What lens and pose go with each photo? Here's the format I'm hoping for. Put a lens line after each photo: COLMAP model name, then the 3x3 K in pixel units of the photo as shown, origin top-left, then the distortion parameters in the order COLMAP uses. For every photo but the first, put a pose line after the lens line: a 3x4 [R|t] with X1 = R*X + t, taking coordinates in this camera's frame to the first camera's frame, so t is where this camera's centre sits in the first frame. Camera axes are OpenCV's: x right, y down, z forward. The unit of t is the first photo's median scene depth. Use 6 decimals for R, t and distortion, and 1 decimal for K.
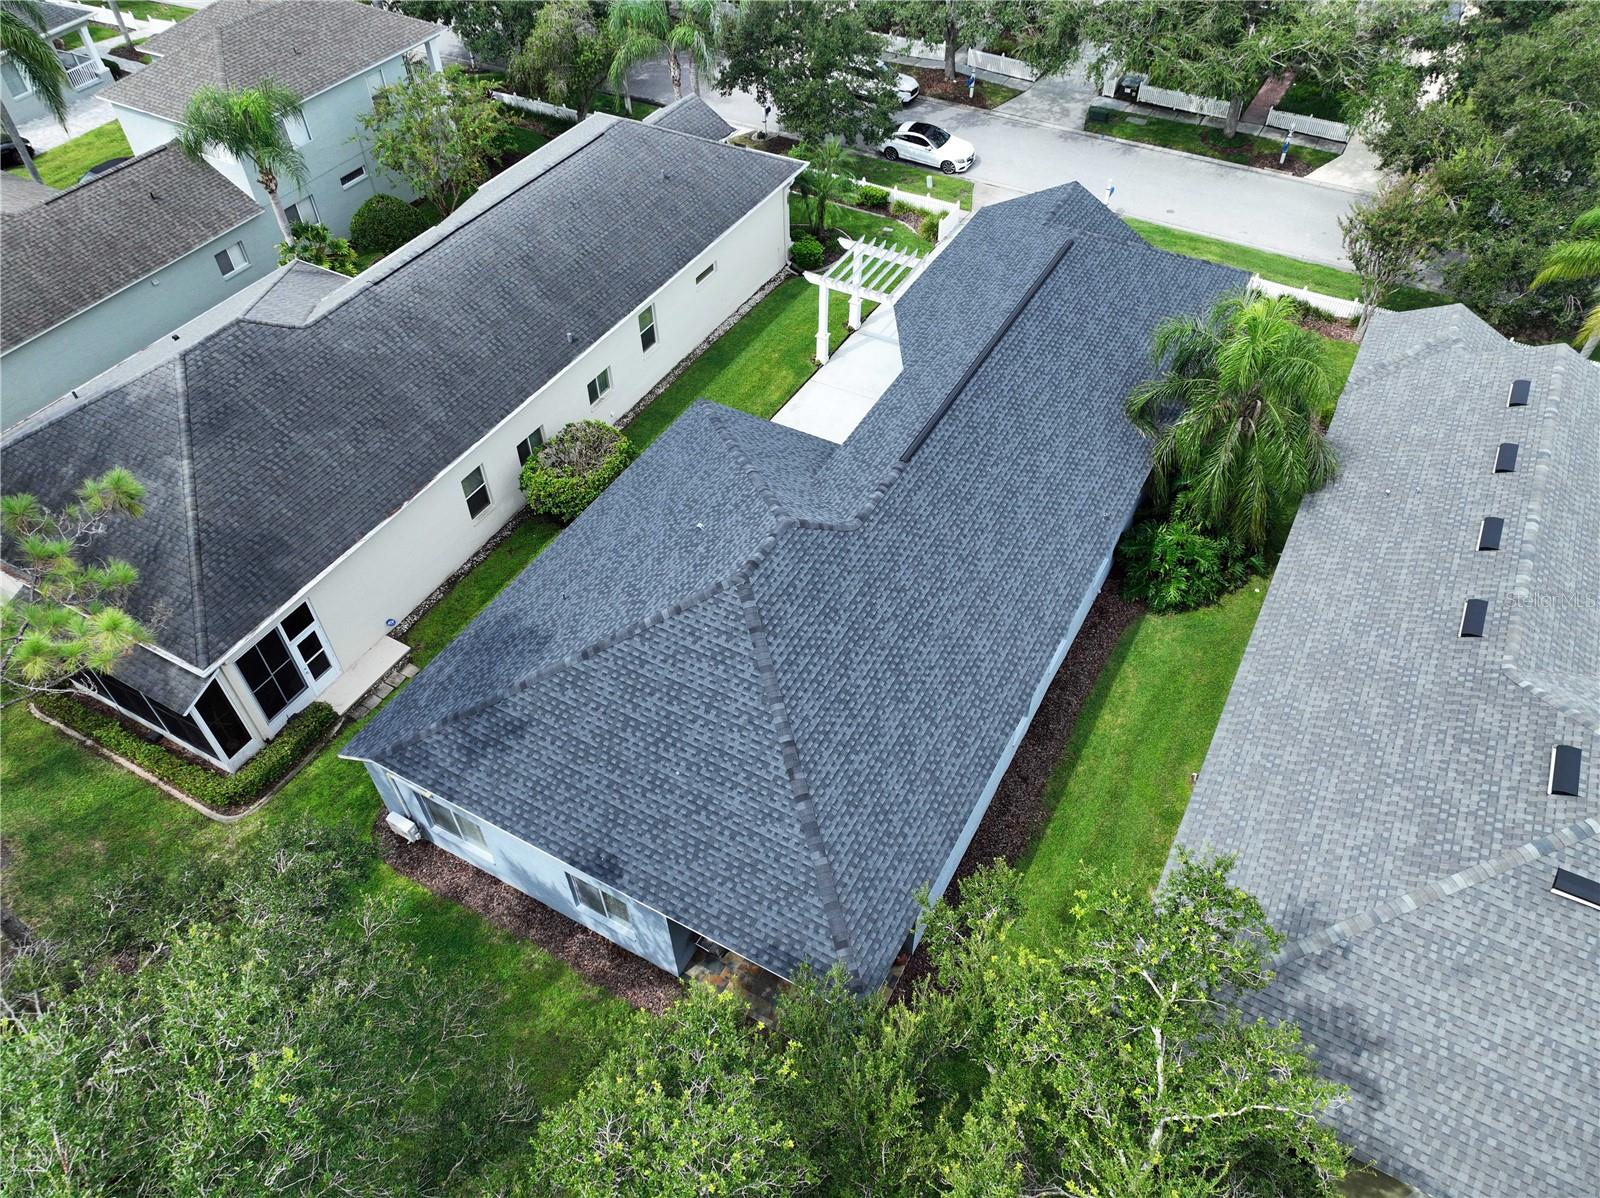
lens RADIAL K [[1139.1, 0, 798.6], [0, 1139.1, 594.6], [0, 0, 1]] dist [-0.005162, 0.023221]
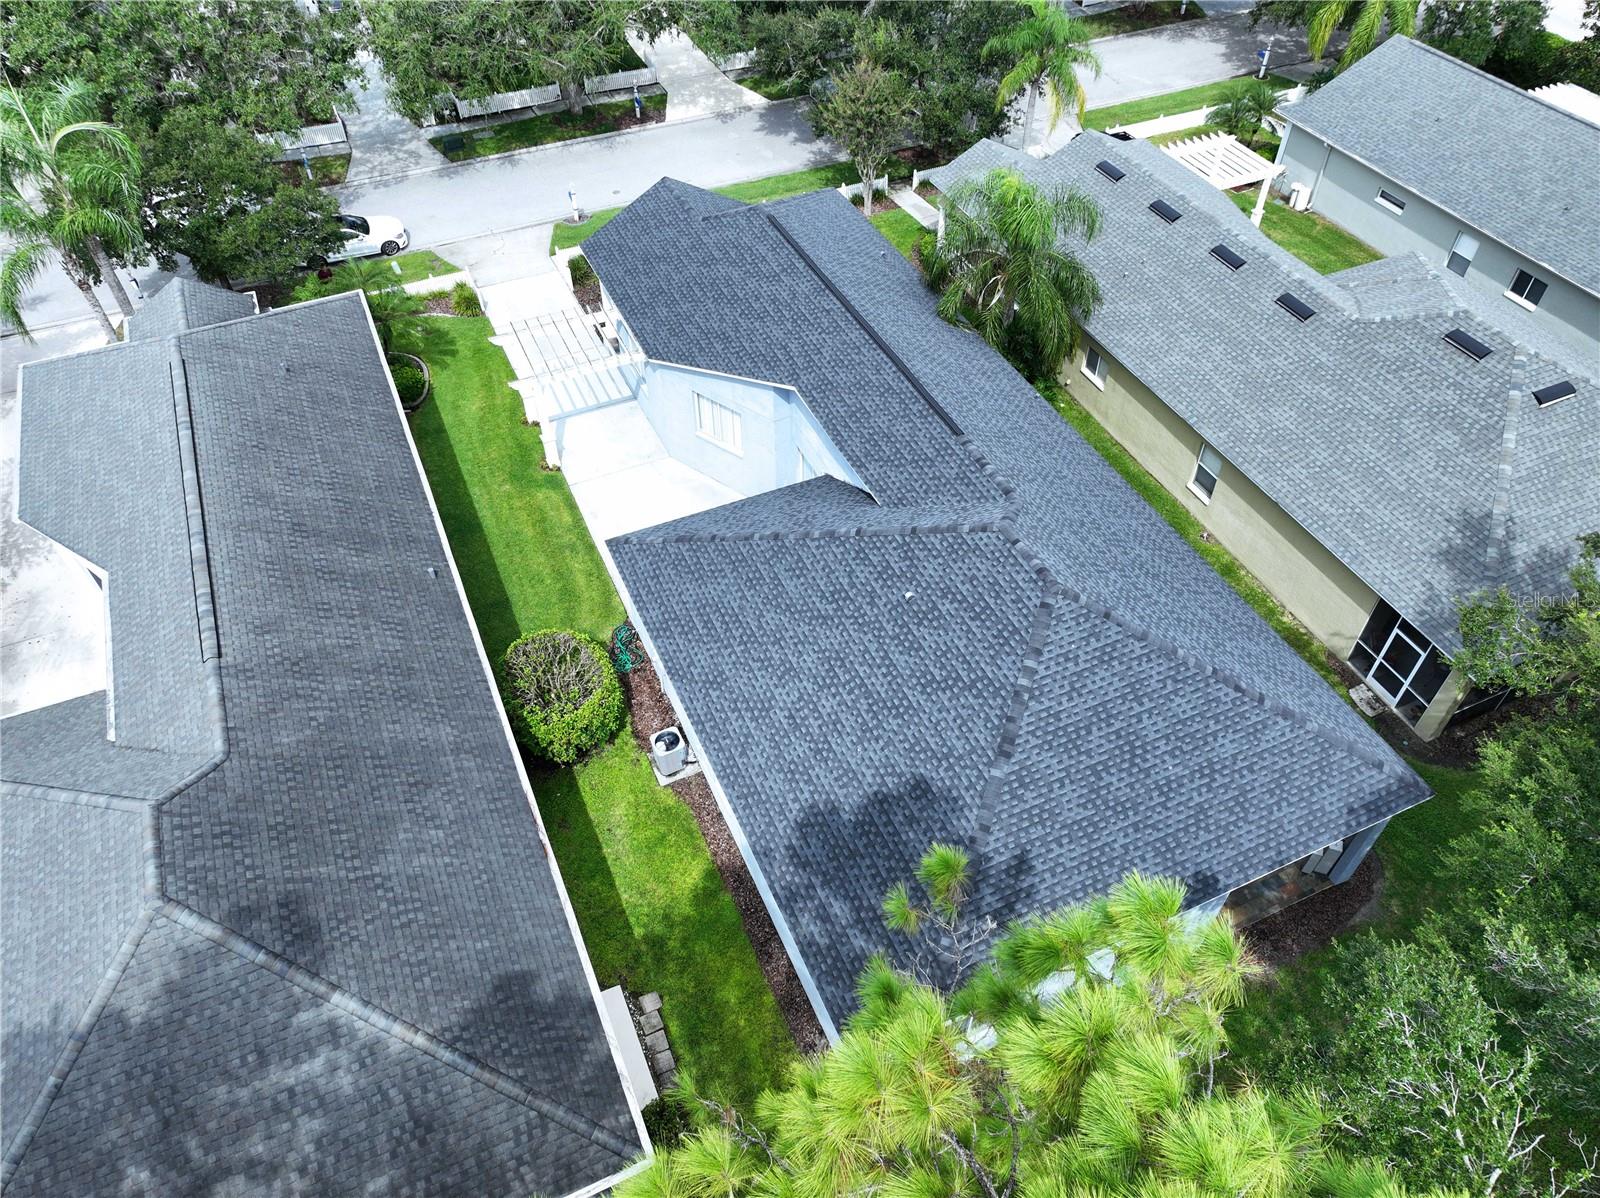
lens RADIAL K [[1139.1, 0, 807.5], [0, 1139.1, 592.6], [0, 0, 1]] dist [-0.005162, 0.023221]
pose [[0.598001, -0.574544, 0.558832, -0.425675], [0.577595, 0.792317, 0.196515, -0.190165], [-0.555678, 0.205263, 0.805660, 0.196363]]
